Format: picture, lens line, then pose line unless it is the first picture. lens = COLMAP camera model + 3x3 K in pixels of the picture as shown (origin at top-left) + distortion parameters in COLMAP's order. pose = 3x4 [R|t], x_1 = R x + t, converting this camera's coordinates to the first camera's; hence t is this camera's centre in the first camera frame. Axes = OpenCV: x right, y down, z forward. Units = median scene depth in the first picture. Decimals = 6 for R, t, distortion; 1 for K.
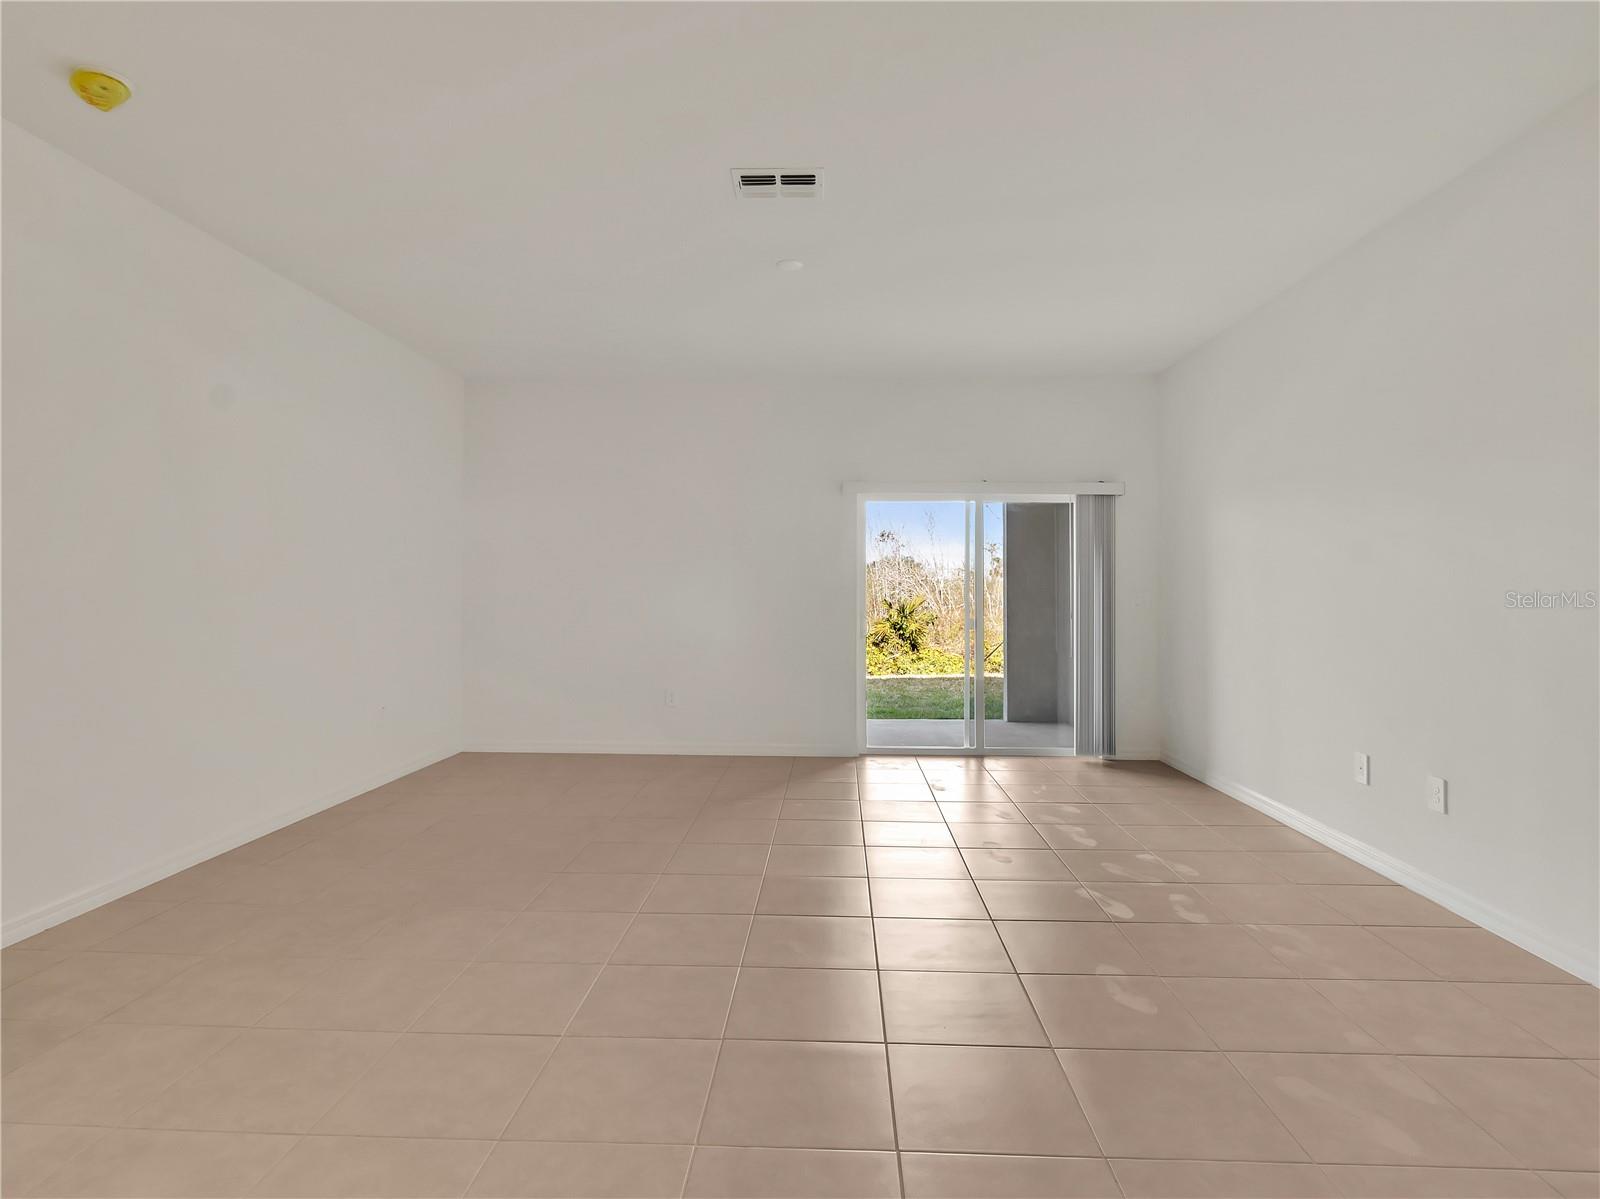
lens RADIAL K [[843.7, 0, 799.1], [0, 843.7, 583.4], [0, 0, 1]] dist [0.001264, 0.000207]
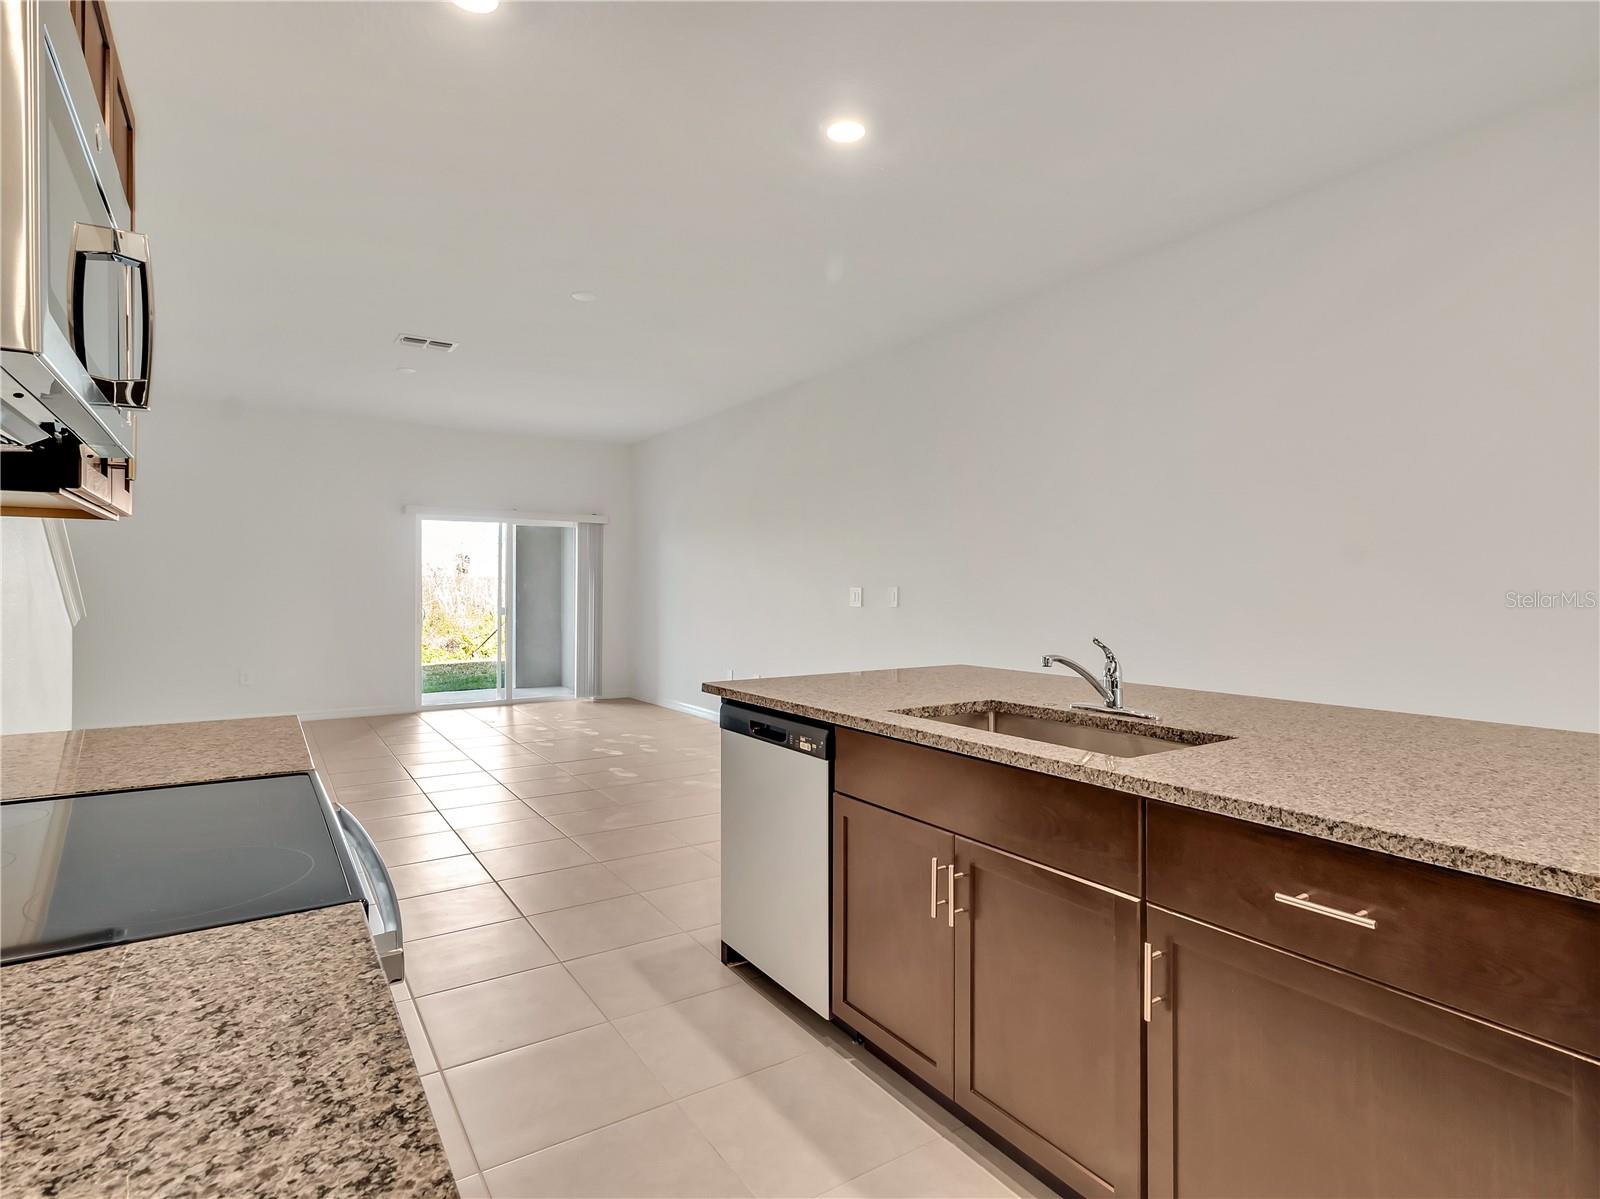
lens RADIAL K [[843.7, 0, 799.1], [0, 843.7, 583.4], [0, 0, 1]] dist [0.001264, 0.000207]
pose [[0.815556, -0.000953, 0.578678, -0.216471], [0.002846, 0.999993, -0.002365, 0.008606], [-0.578672, 0.003576, 0.815553, -0.446642]]
